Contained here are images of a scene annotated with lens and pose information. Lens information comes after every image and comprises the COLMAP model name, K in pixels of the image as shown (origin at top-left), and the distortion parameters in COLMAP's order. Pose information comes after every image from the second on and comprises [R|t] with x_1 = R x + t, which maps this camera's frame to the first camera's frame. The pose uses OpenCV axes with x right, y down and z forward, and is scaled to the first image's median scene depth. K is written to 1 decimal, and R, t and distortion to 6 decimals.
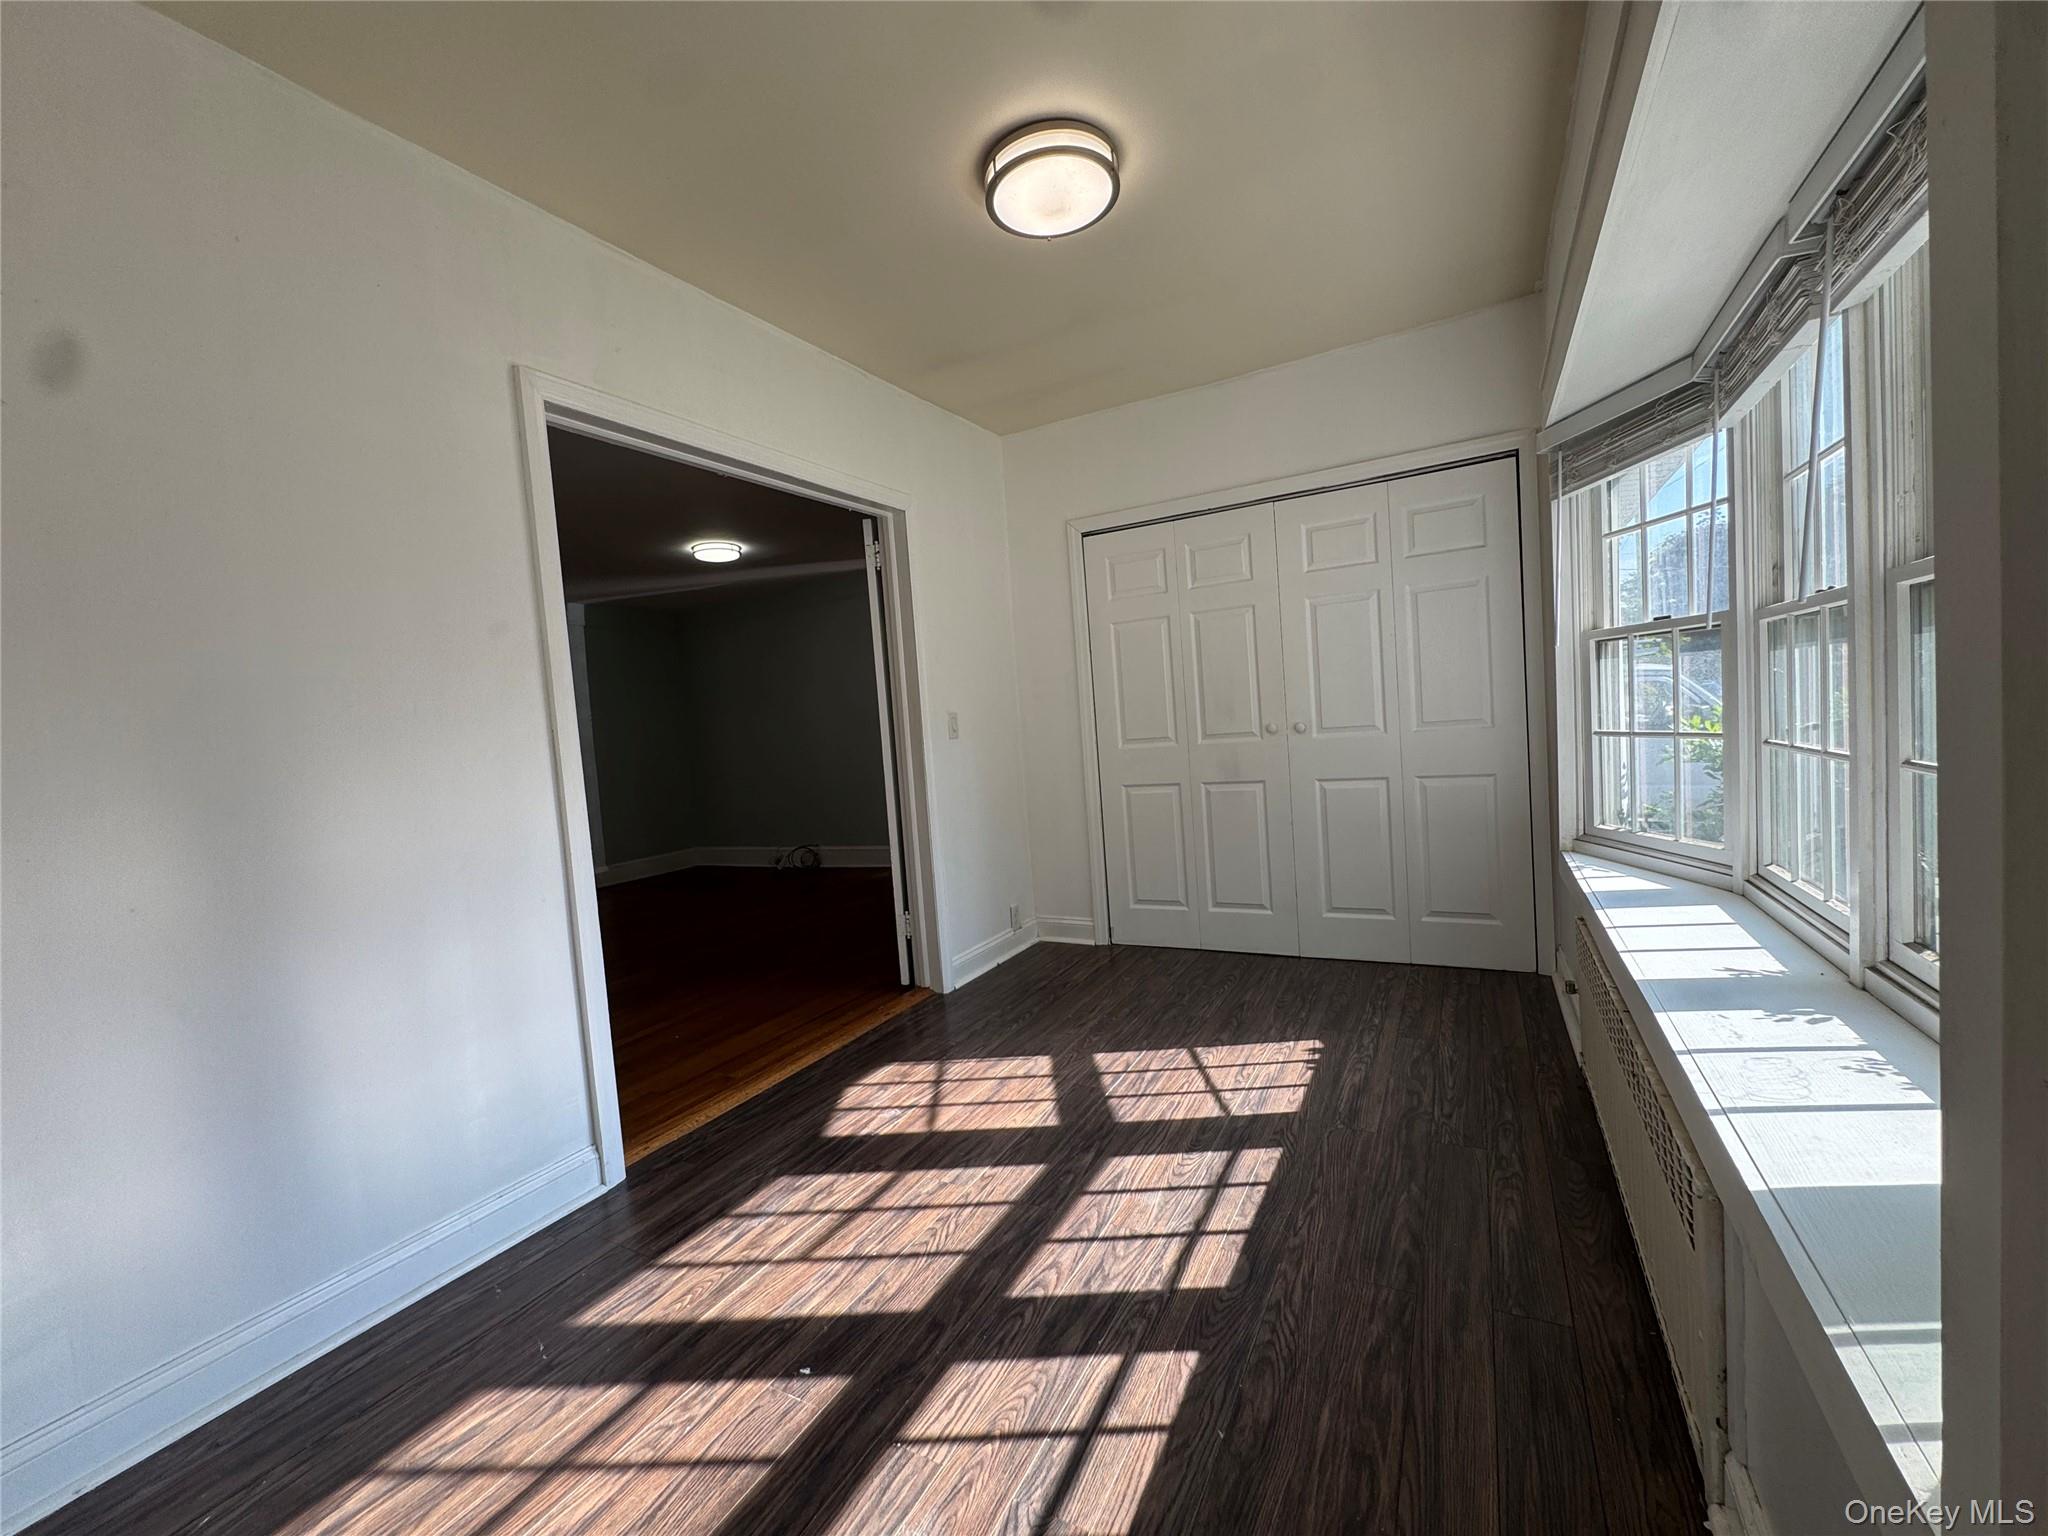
lens RADIAL K [[821.9, 0, 1021.9], [0, 821.9, 773.5], [0, 0, 1]] dist [-0.005826, 0.000913]
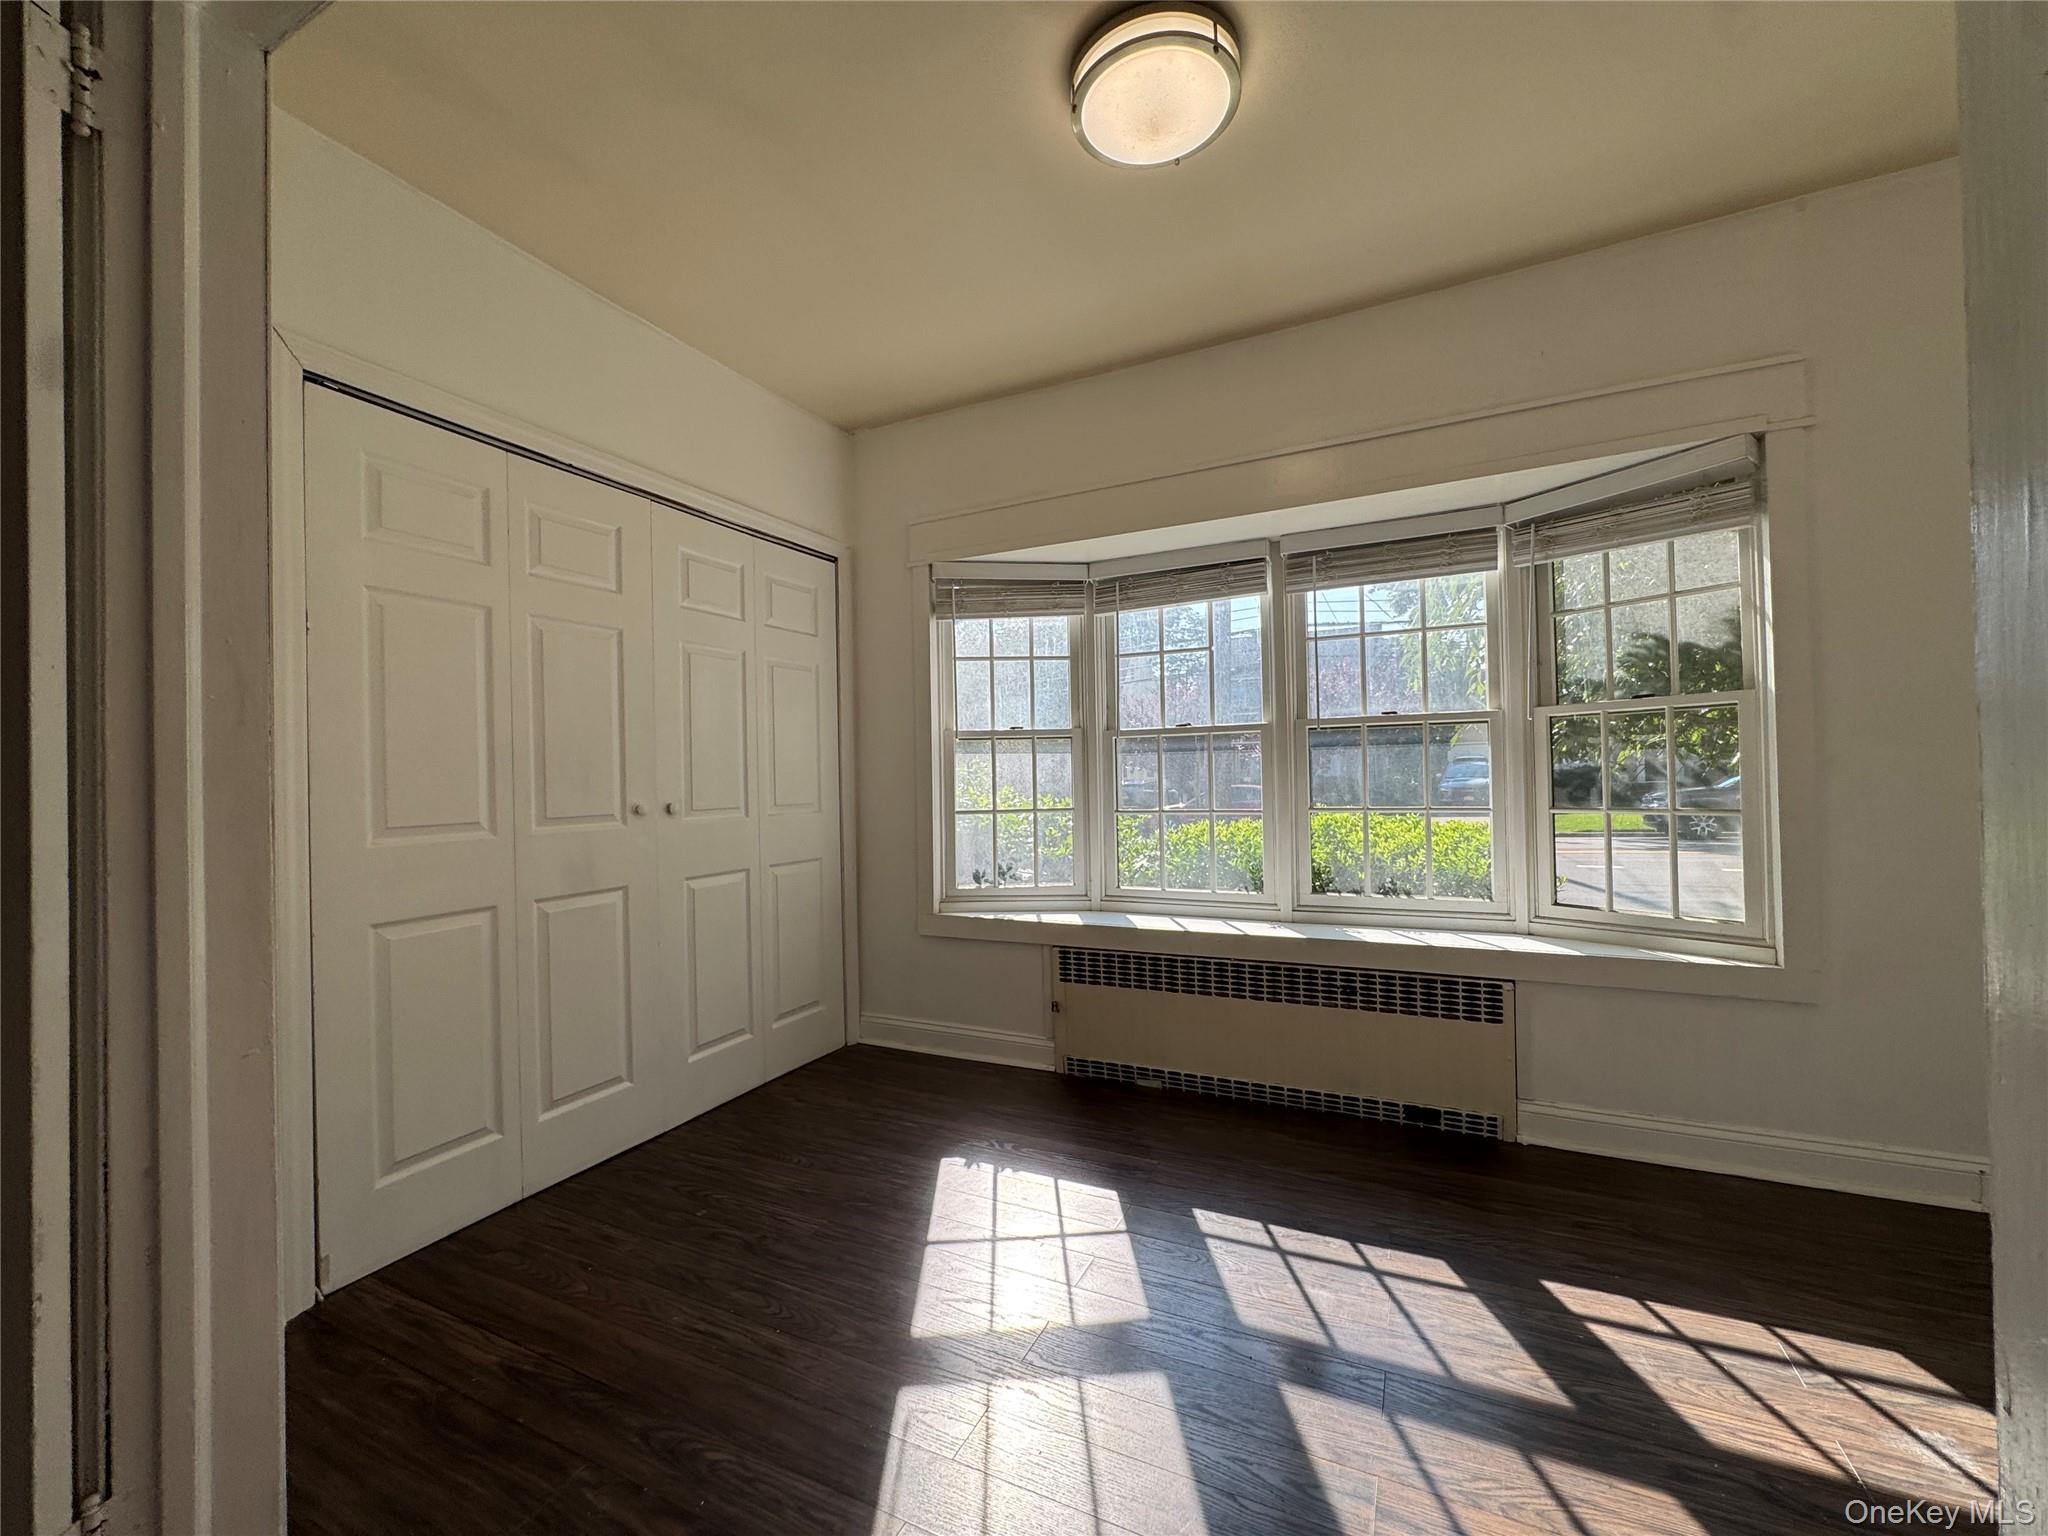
lens RADIAL K [[821.9, 0, 1022.9], [0, 821.9, 769.7], [0, 0, 1]] dist [-0.005826, 0.000913]
pose [[-0.041934, 0.083766, 0.995603, -0.708111], [0.089068, 0.992825, -0.079781, -0.006031], [-0.995142, 0.085331, -0.049094, 1.230166]]
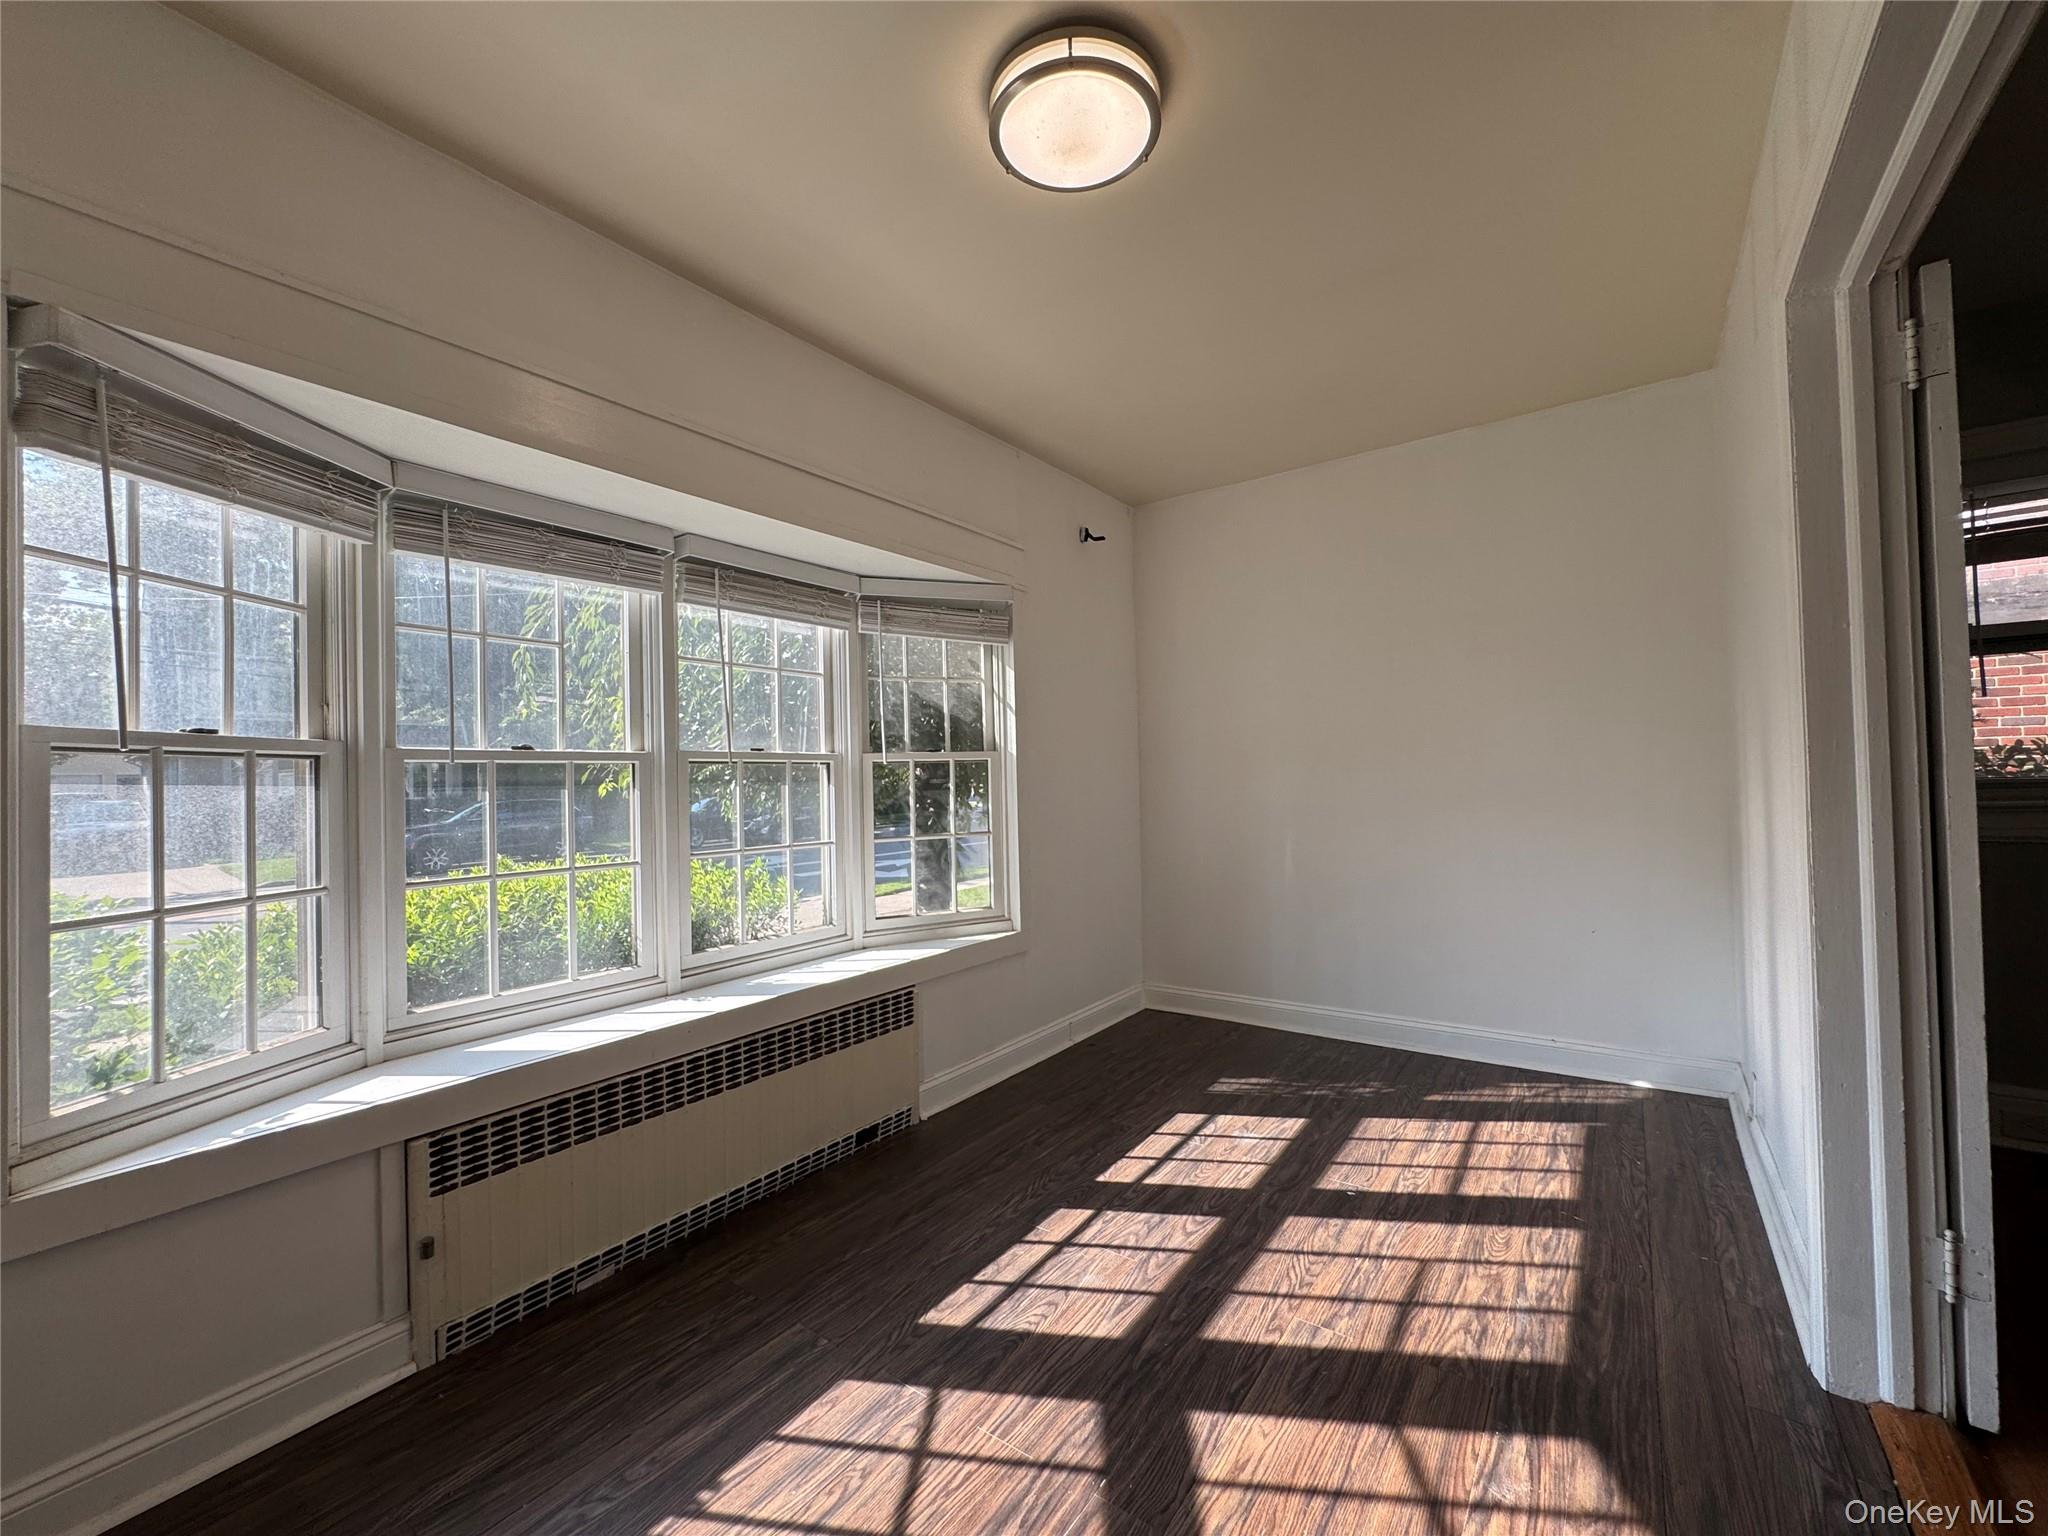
lens RADIAL K [[821.9, 0, 1025.1], [0, 821.9, 768.2], [0, 0, 1]] dist [-0.005826, 0.000913]
pose [[-0.986968, 0.099789, 0.126241, 0.046539], [0.105214, 0.993760, 0.037041, -0.131035], [-0.121757, 0.049841, -0.991308, 1.826982]]
